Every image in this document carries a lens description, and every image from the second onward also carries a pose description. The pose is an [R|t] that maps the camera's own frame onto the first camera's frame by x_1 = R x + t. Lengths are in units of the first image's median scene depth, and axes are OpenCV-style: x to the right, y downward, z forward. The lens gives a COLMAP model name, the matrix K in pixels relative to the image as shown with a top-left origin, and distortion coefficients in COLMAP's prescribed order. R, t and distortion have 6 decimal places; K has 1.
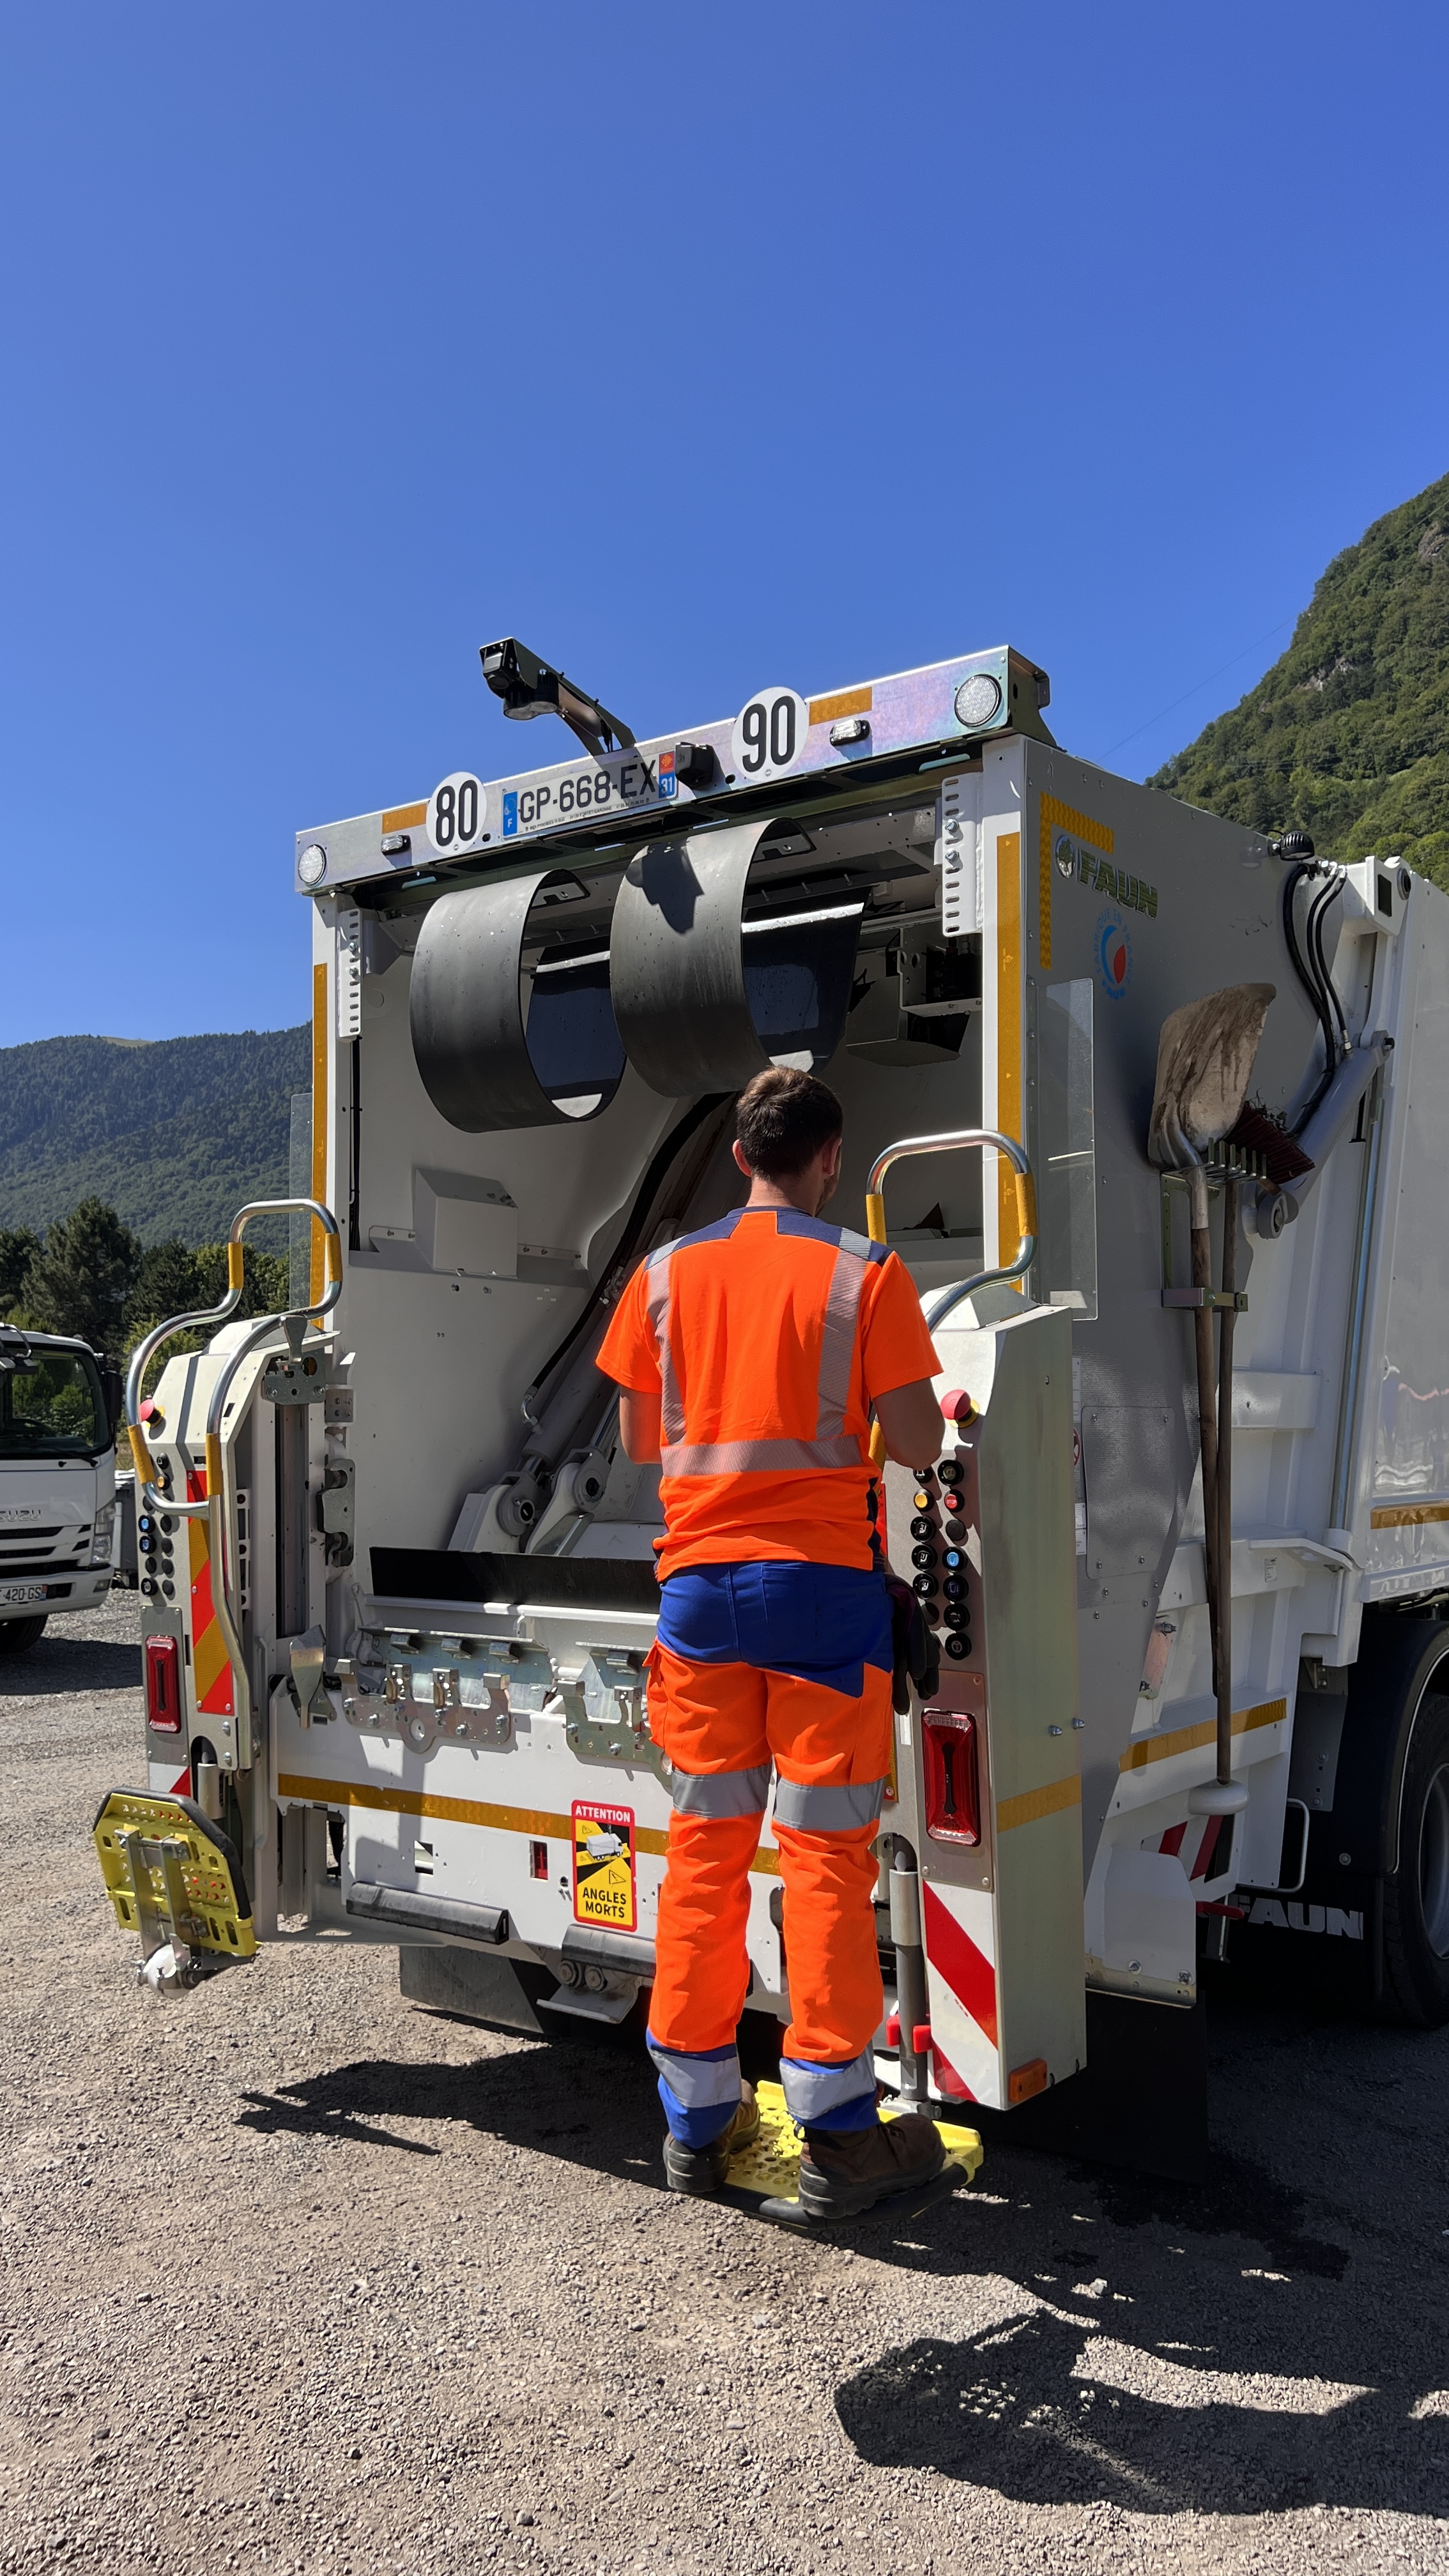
lens RADIAL K [[1952.3, 0, 717.5], [0, 1952.3, 1298.9], [0, 0, 1]] dist [0.057177, -0.016584]
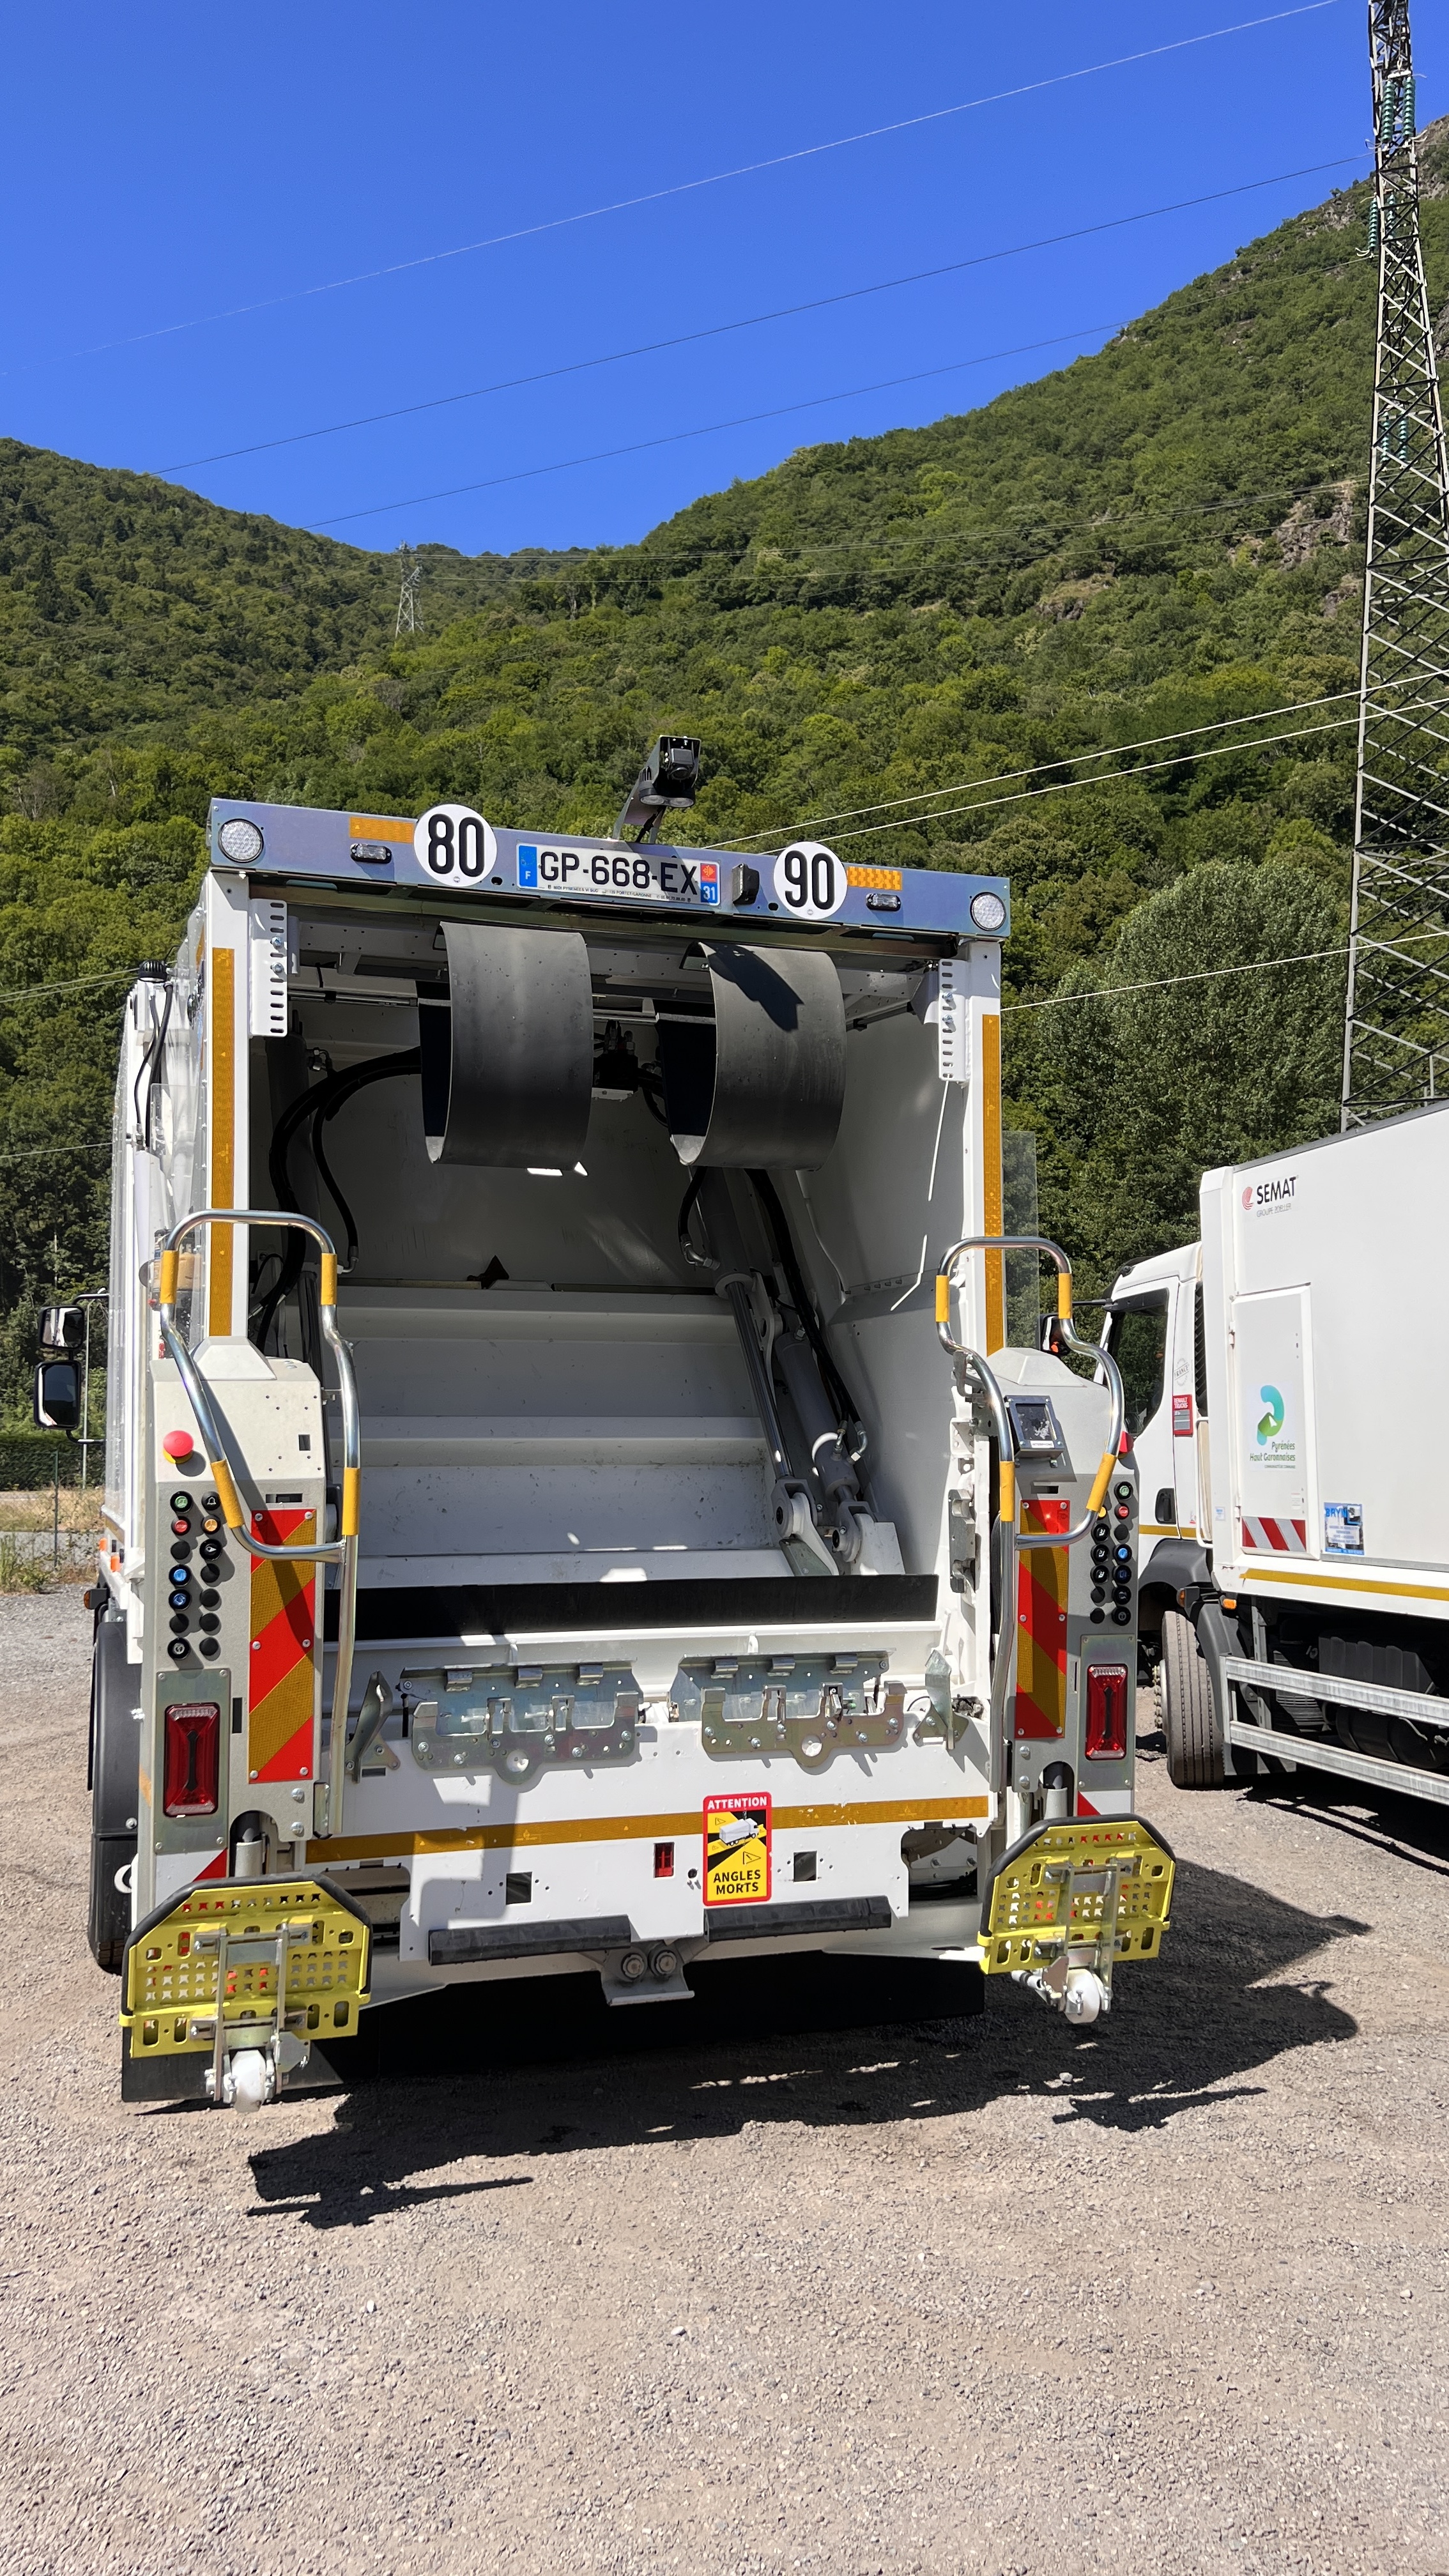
lens RADIAL K [[1952.3, 0, 725.8], [0, 1952.3, 1272.5], [0, 0, 1]] dist [0.057177, -0.016584]
pose [[0.578489, 0.071388, 0.812560, -0.930077], [-0.052000, 0.997364, -0.050604, 0.014753], [-0.814031, -0.012979, 0.580676, 0.330968]]
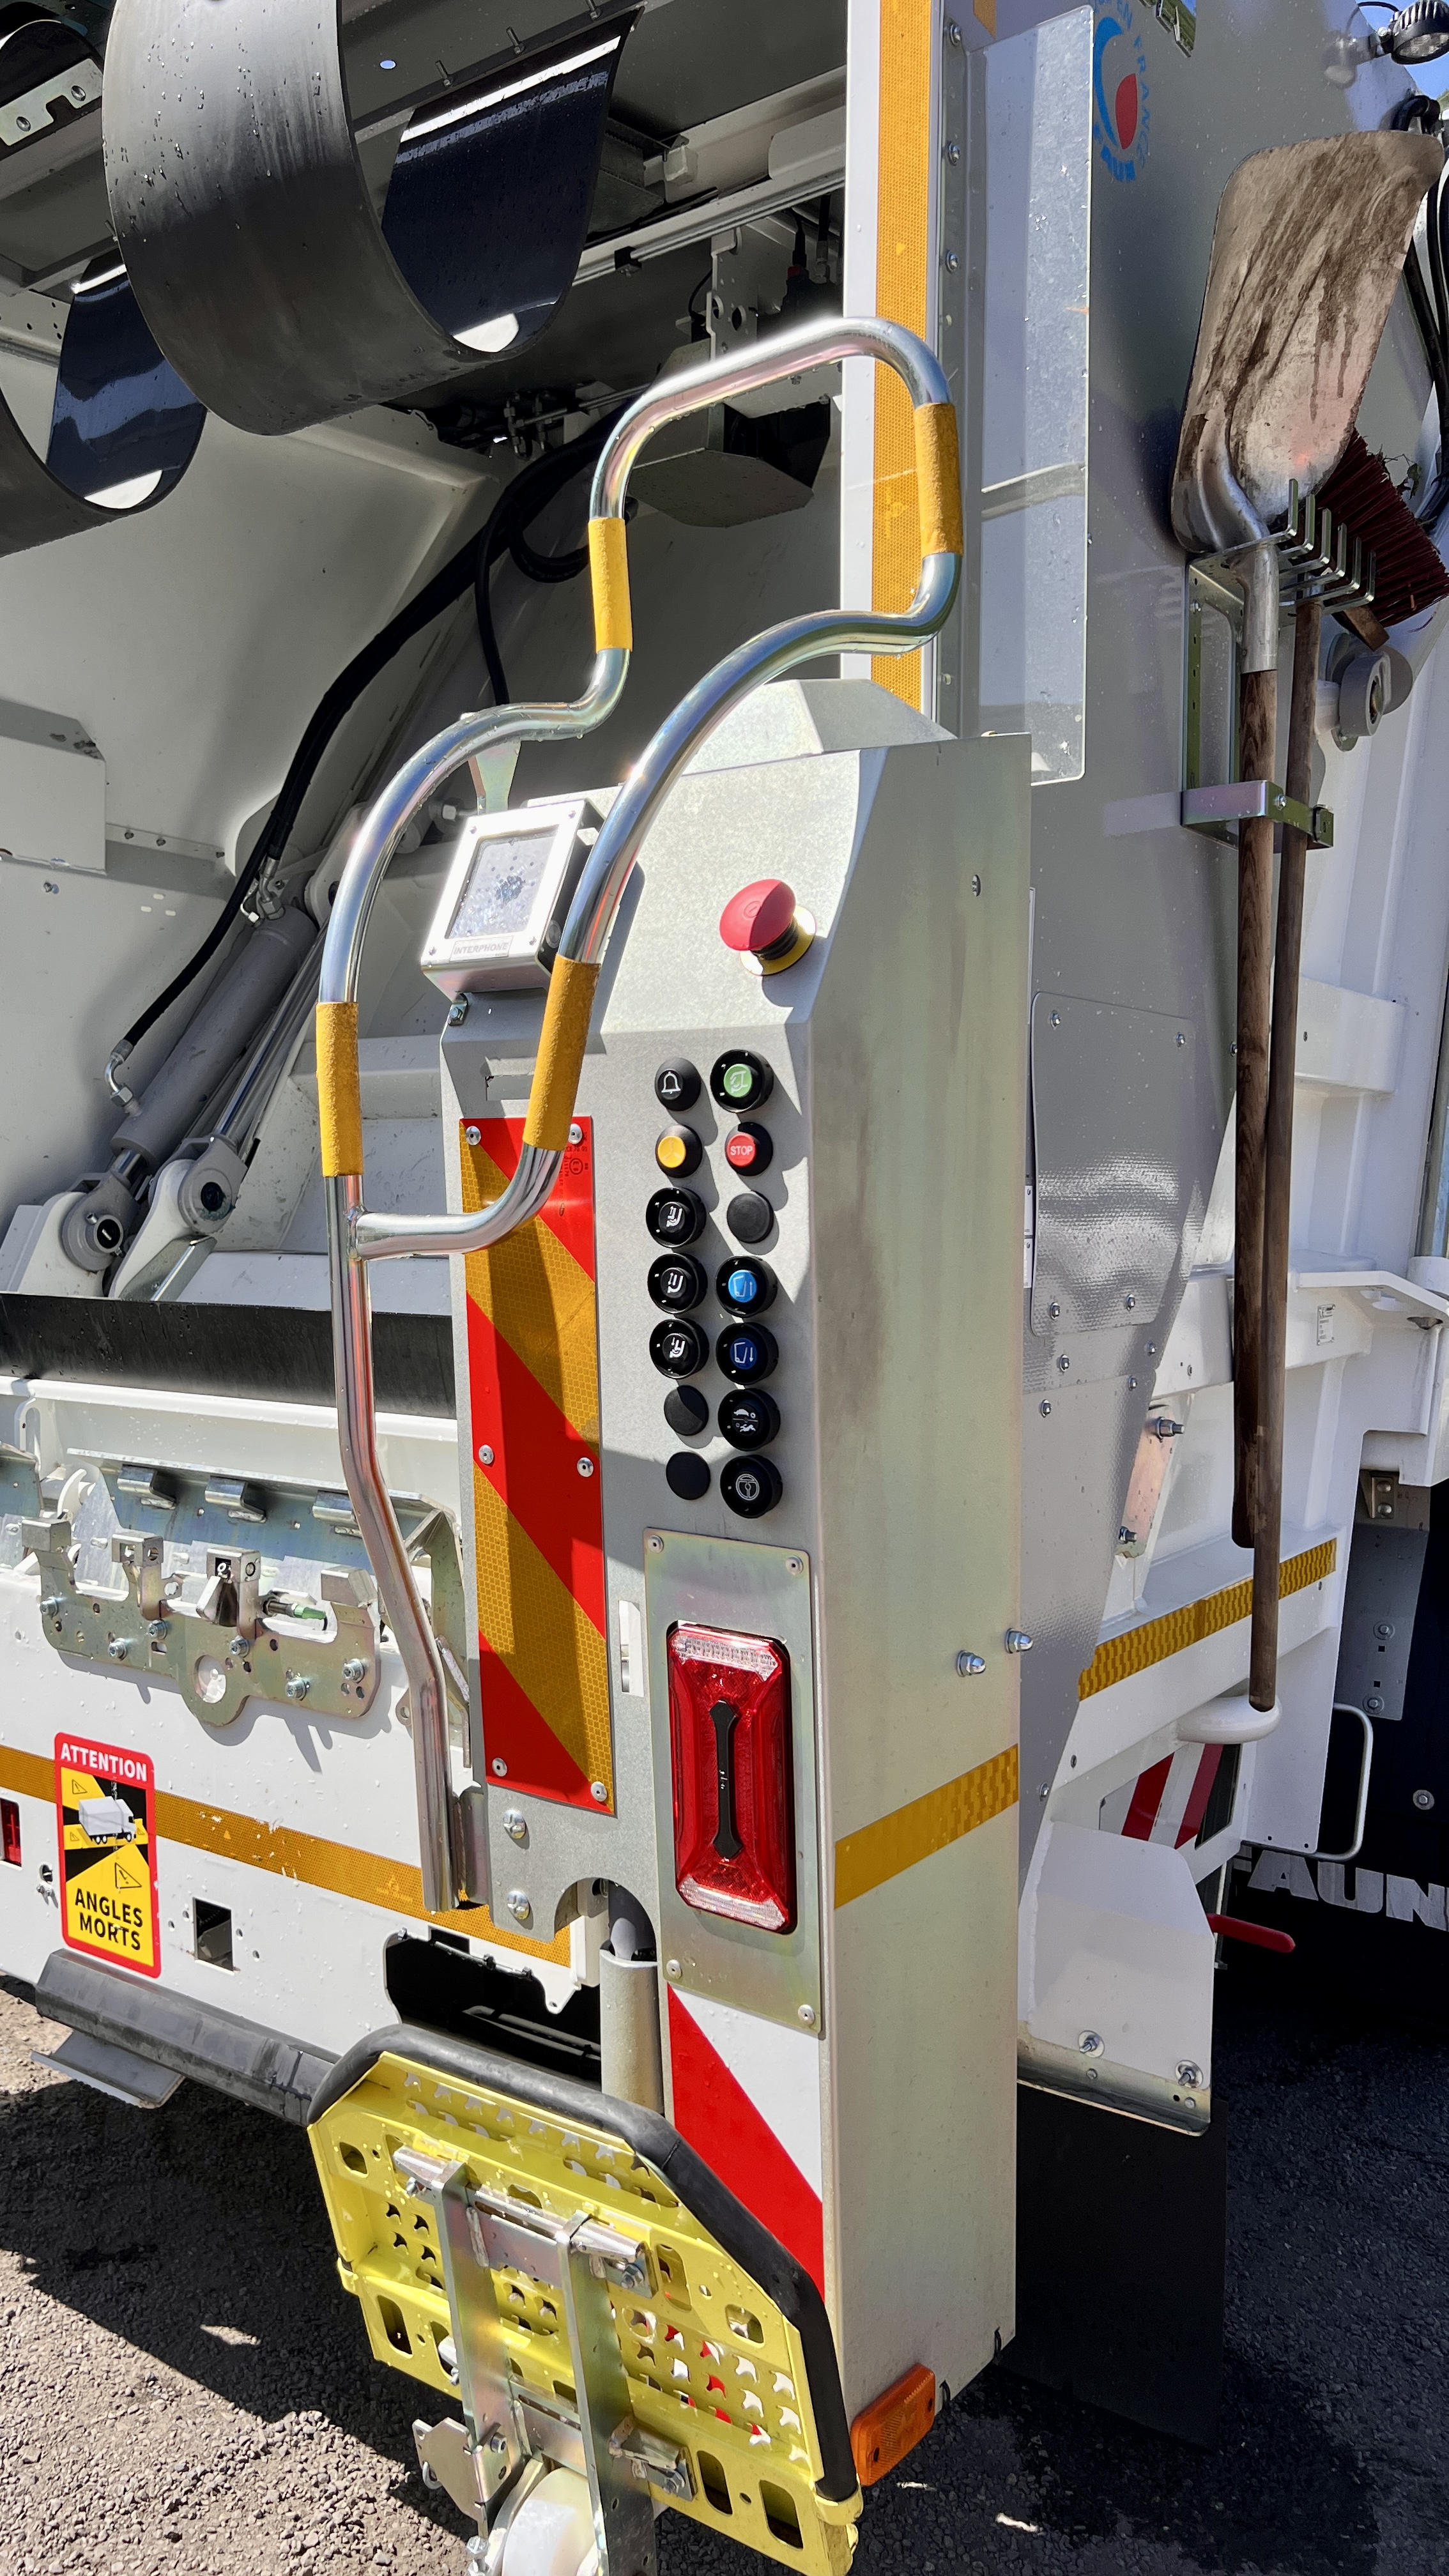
lens RADIAL K [[1960.5, 0, 450.2], [0, 1960.5, 1304.2], [0, 0, 1]] dist [0.046253, -0.042978]
pose [[0.998091, 0.003146, -0.061673, 0.065296], [0.004323, 0.992691, 0.120608, 0.067013], [0.061602, -0.120644, 0.990783, 0.449543]]
